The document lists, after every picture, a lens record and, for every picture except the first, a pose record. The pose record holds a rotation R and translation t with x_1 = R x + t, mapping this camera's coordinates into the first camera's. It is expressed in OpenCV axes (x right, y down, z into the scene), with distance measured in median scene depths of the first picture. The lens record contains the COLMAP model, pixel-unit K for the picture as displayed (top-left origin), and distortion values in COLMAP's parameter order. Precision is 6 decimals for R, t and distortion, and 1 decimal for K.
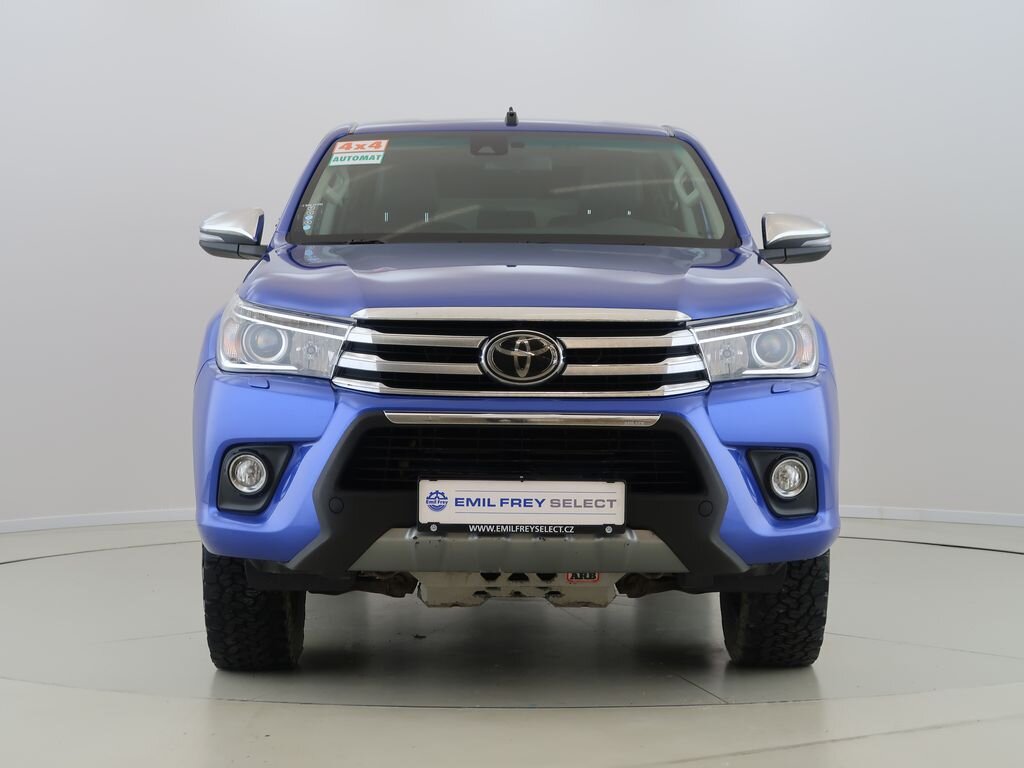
lens RADIAL K [[702.1, 0, 509.1], [0, 702.1, 392.6], [0, 0, 1]] dist [-0.009054, -0.001018]
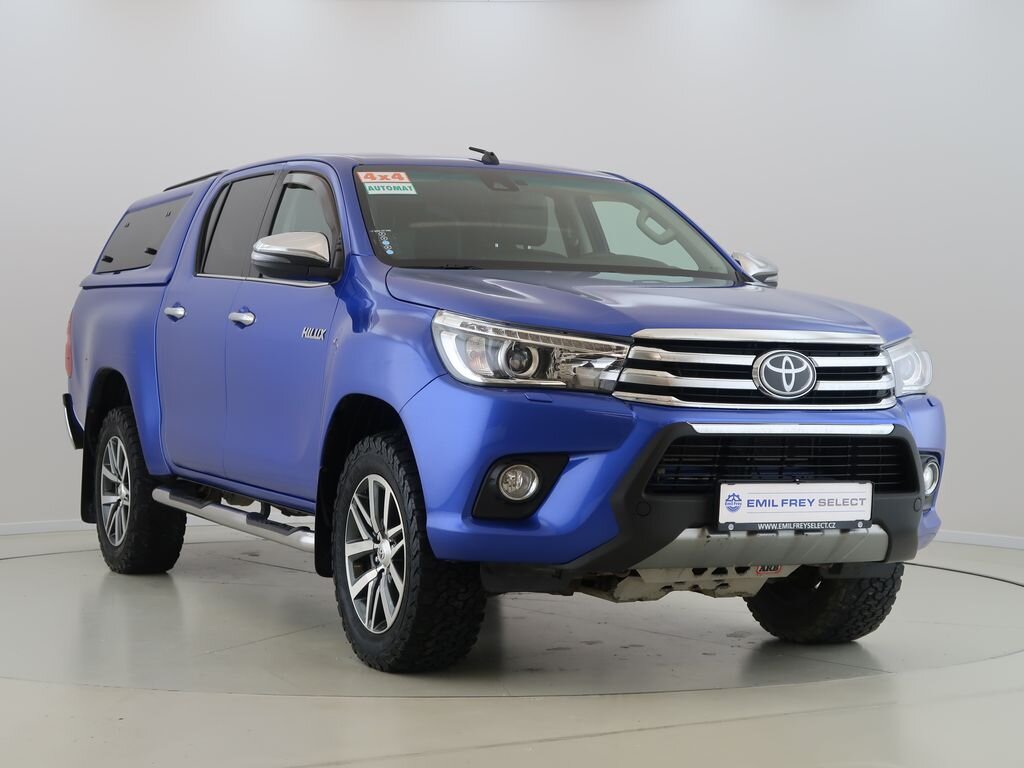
lens RADIAL K [[642.3, 0, 510.8], [0, 642.3, 402.7], [0, 0, 1]] dist [-0.010814, -0.000706]
pose [[0.989764, 0.000880, 0.142713, -0.566581], [0.000608, 0.999946, -0.010386, 0.006027], [-0.142714, 0.010366, 0.989710, 0.041296]]
